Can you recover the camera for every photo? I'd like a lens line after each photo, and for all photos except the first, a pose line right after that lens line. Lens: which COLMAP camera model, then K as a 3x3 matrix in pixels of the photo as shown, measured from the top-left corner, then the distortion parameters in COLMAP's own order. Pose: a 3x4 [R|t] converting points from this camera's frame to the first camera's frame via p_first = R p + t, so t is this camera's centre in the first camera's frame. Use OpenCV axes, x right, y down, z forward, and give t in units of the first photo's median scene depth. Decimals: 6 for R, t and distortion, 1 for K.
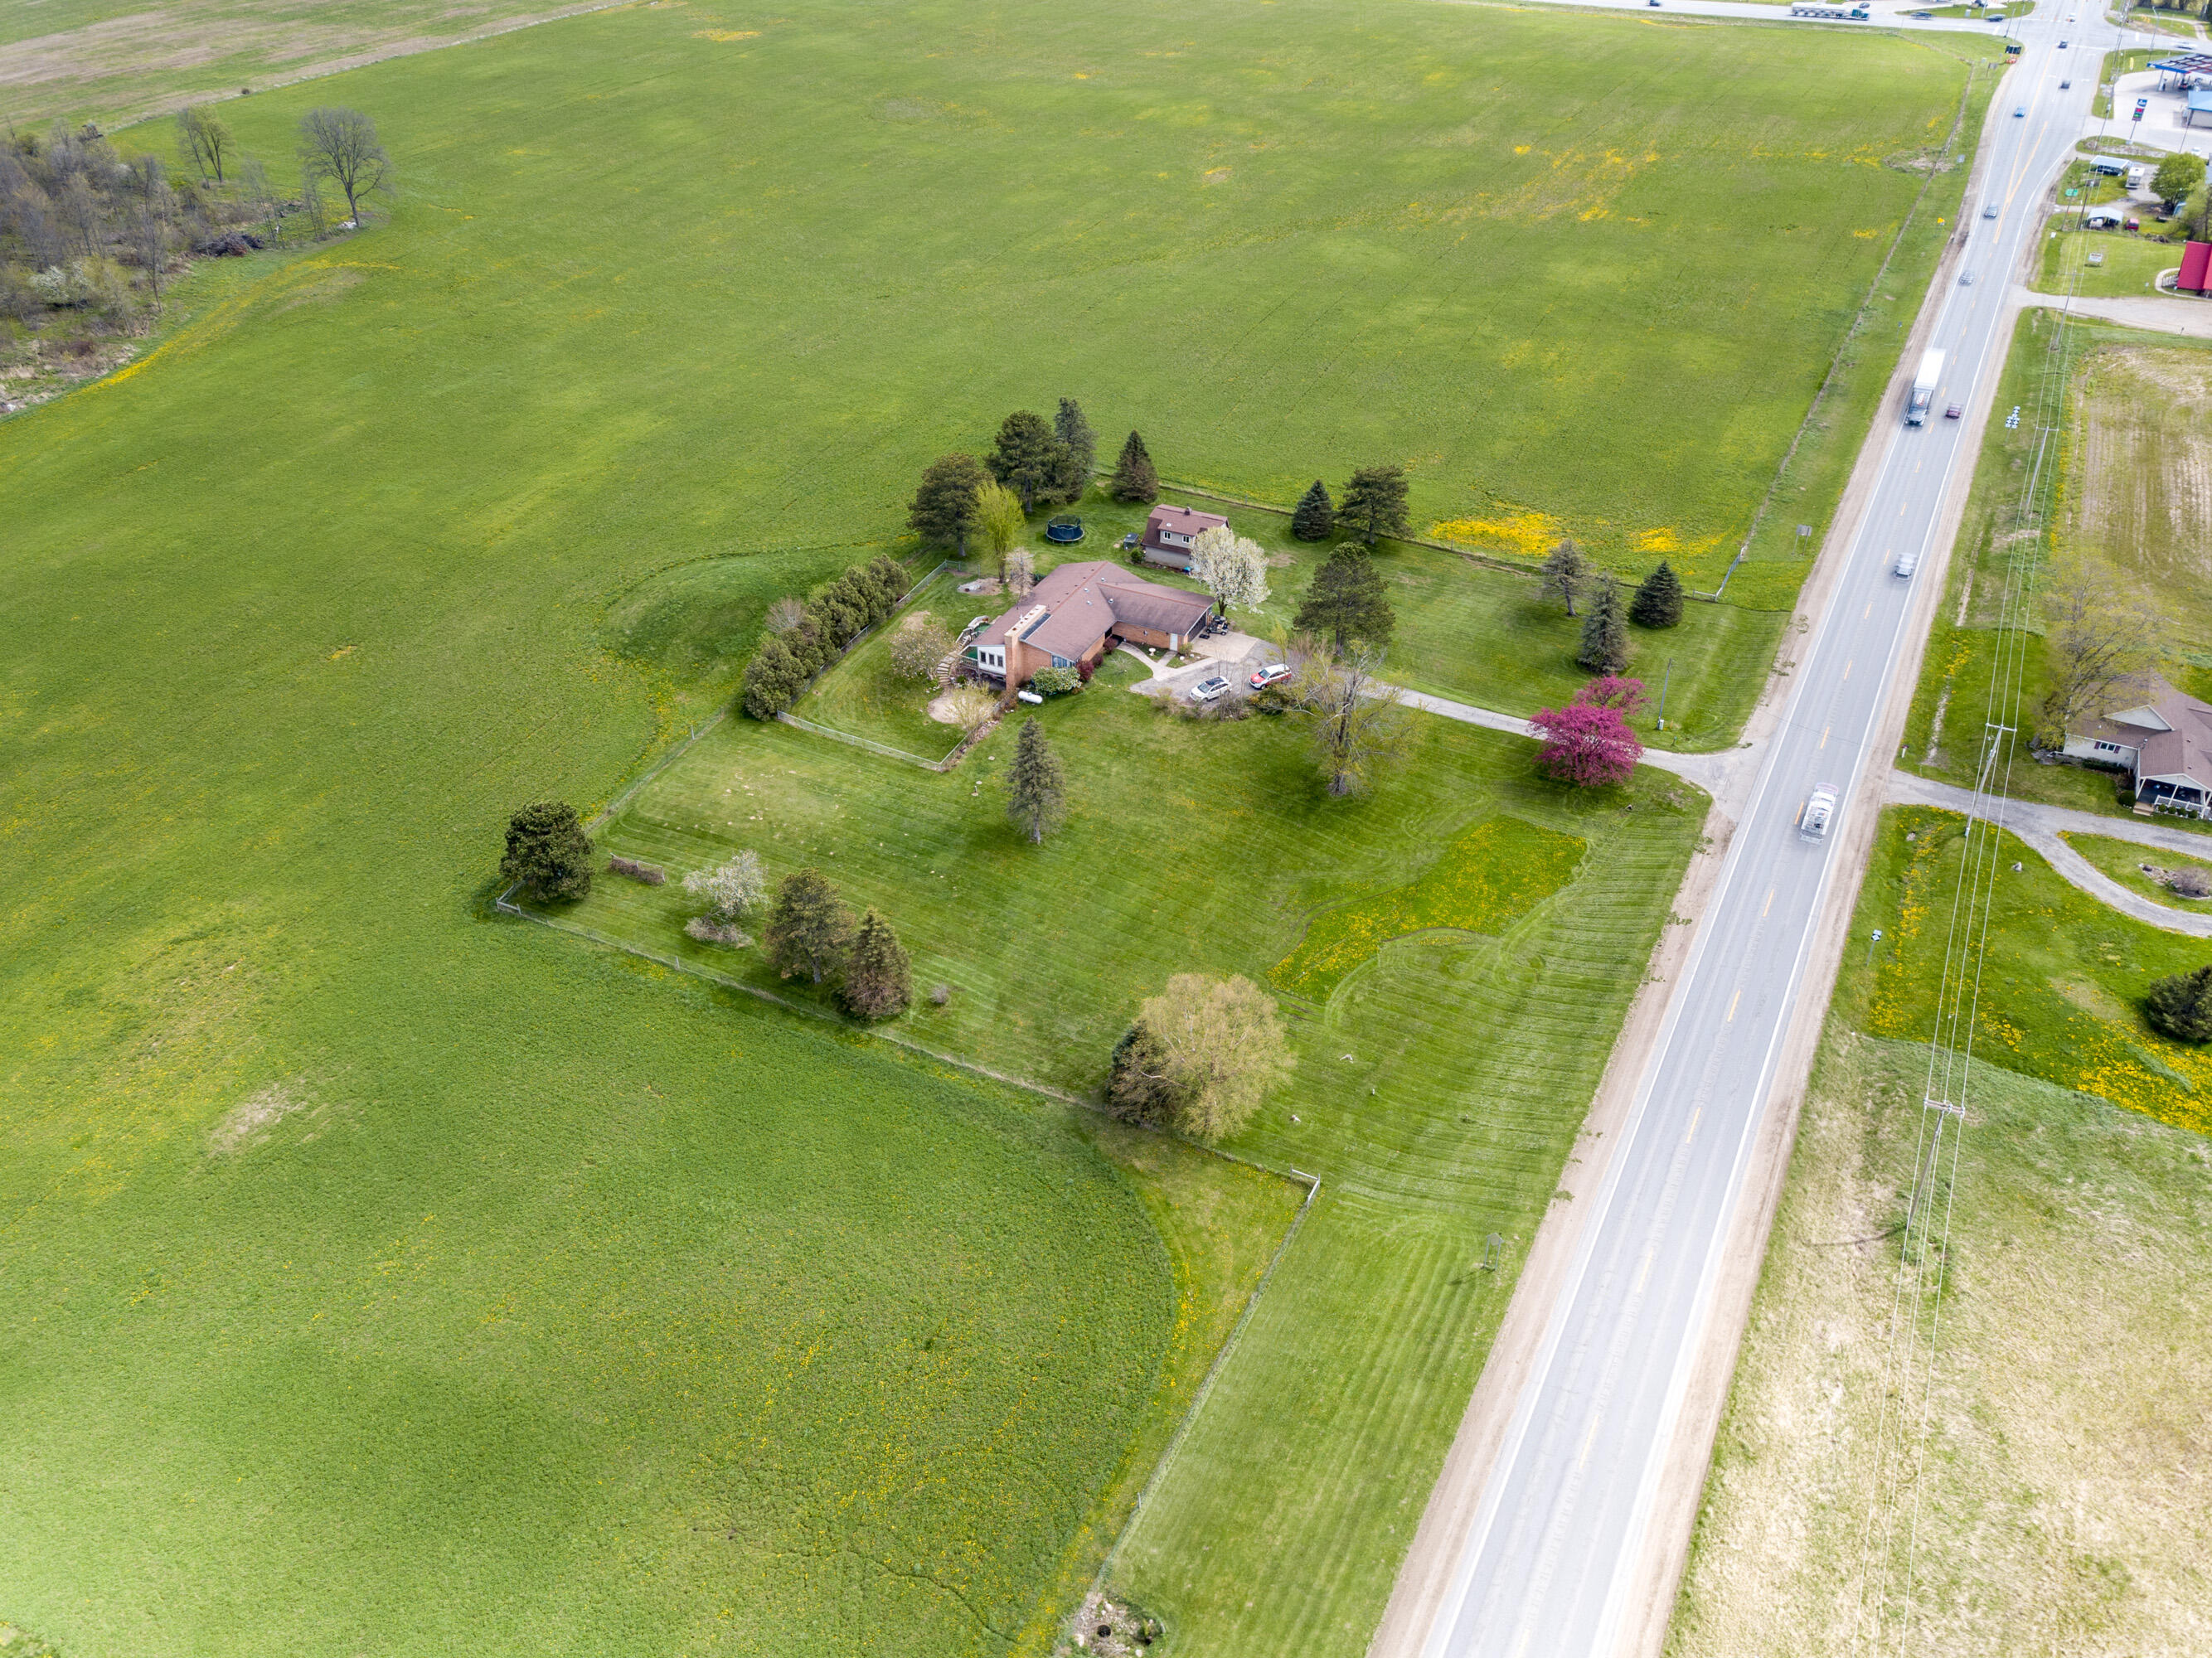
lens RADIAL K [[1687.8, 0, 1102.3], [0, 1687.8, 827.3], [0, 0, 1]] dist [0.021403, 0.010114]
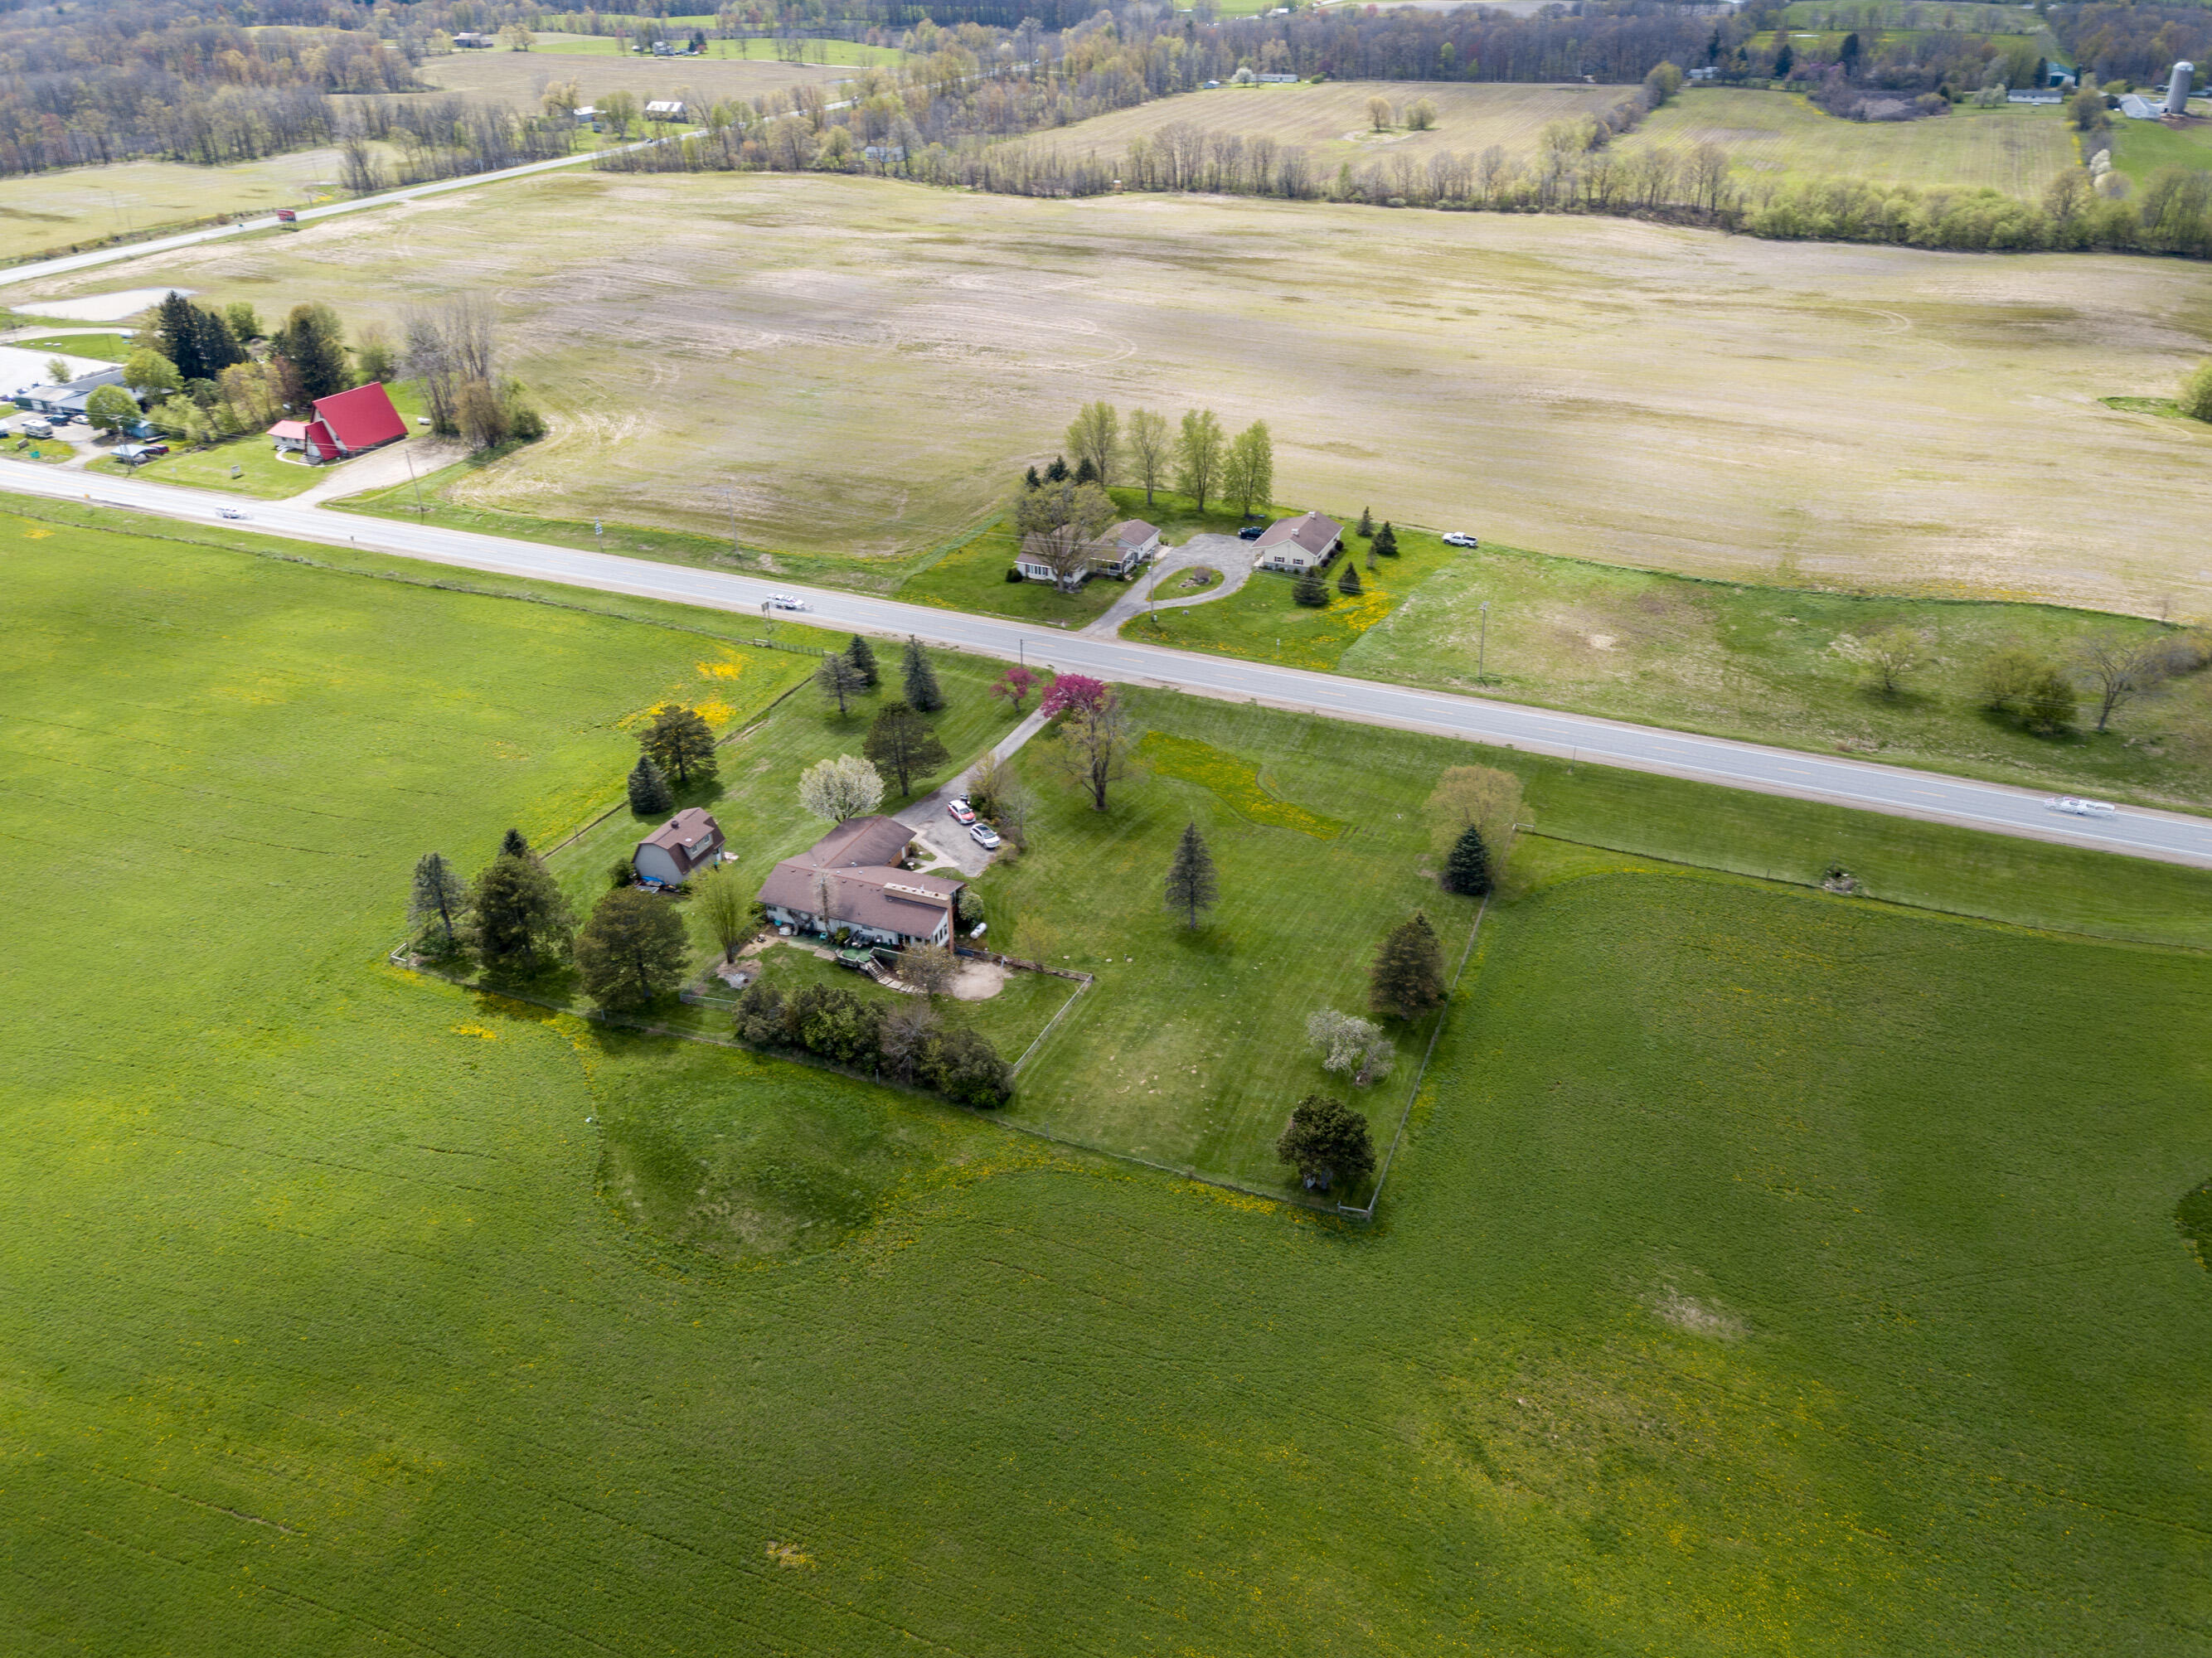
lens RADIAL K [[1687.8, 0, 1102.3], [0, 1687.8, 827.3], [0, 0, 1]] dist [0.021403, 0.010114]
pose [[-0.054190, -0.480623, 0.875251, -0.909569], [0.584819, 0.695196, 0.417958, -0.502366], [-0.809351, 0.534513, 0.243405, 0.640917]]
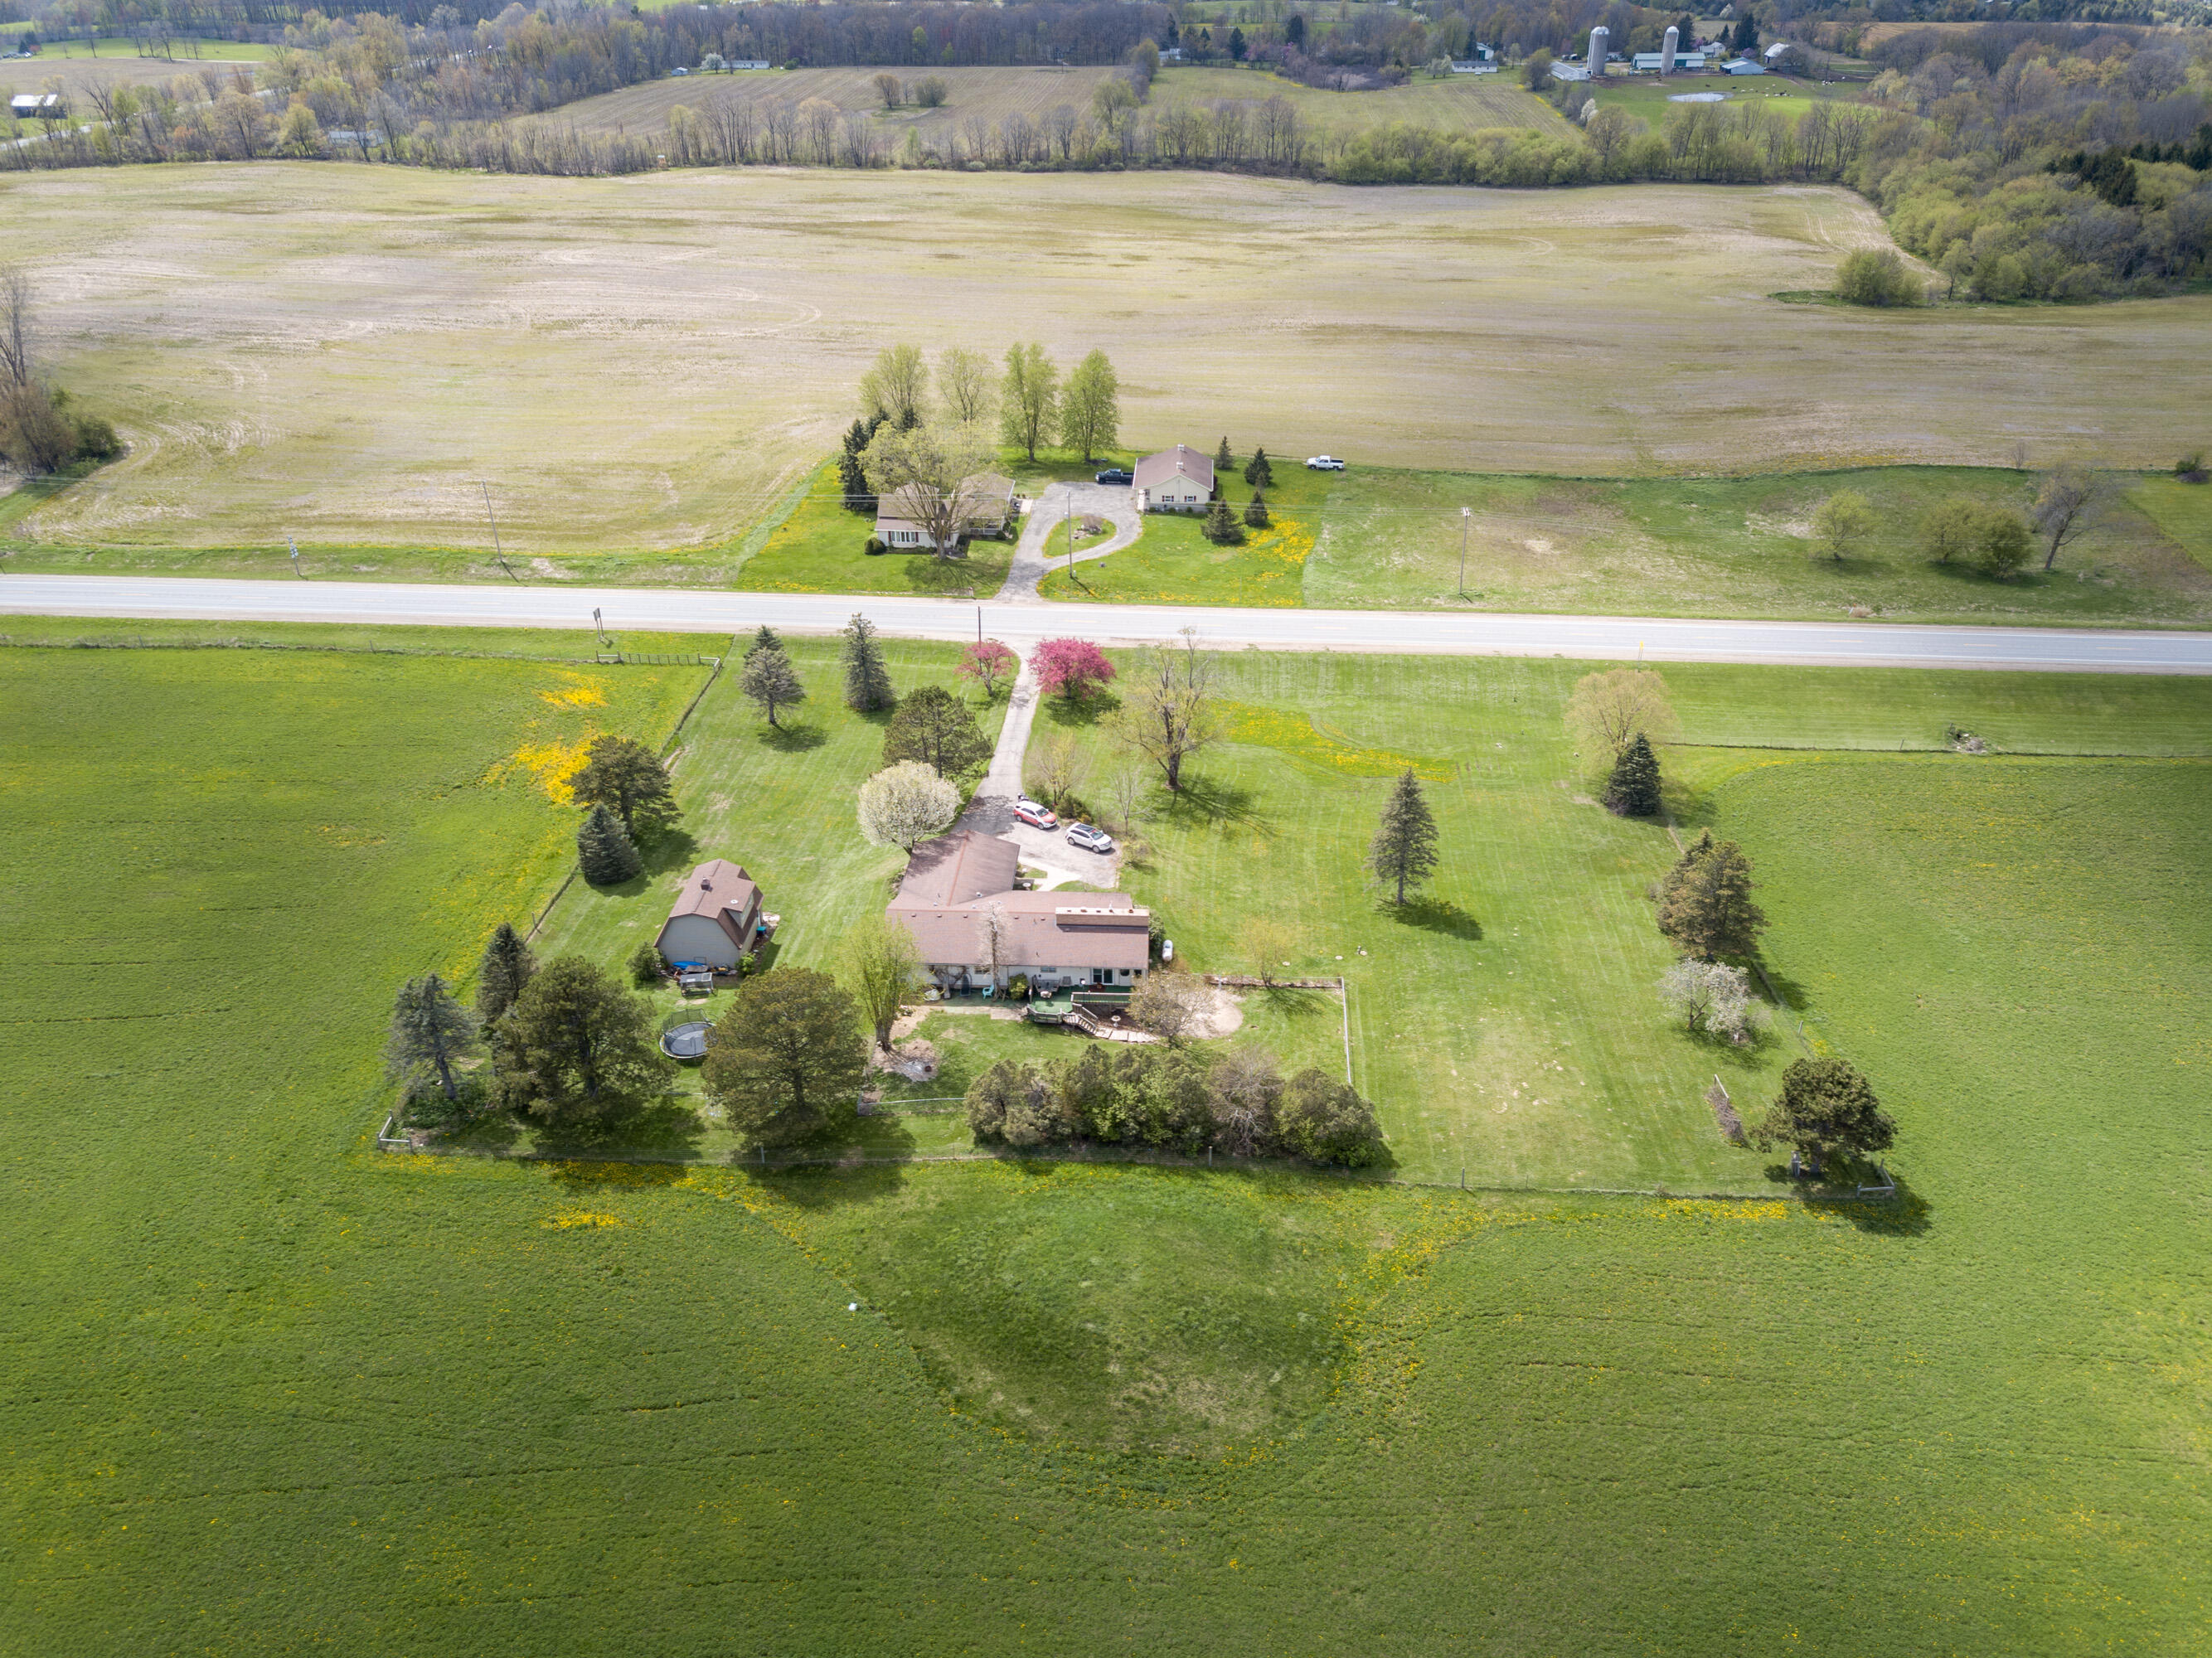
lens RADIAL K [[1687.8, 0, 1102.3], [0, 1687.8, 827.3], [0, 0, 1]] dist [0.021403, 0.010114]
pose [[-0.390670, -0.434836, 0.811354, -0.648027], [0.532840, 0.611907, 0.584509, -0.591398], [-0.750639, 0.660672, -0.007355, 0.974717]]
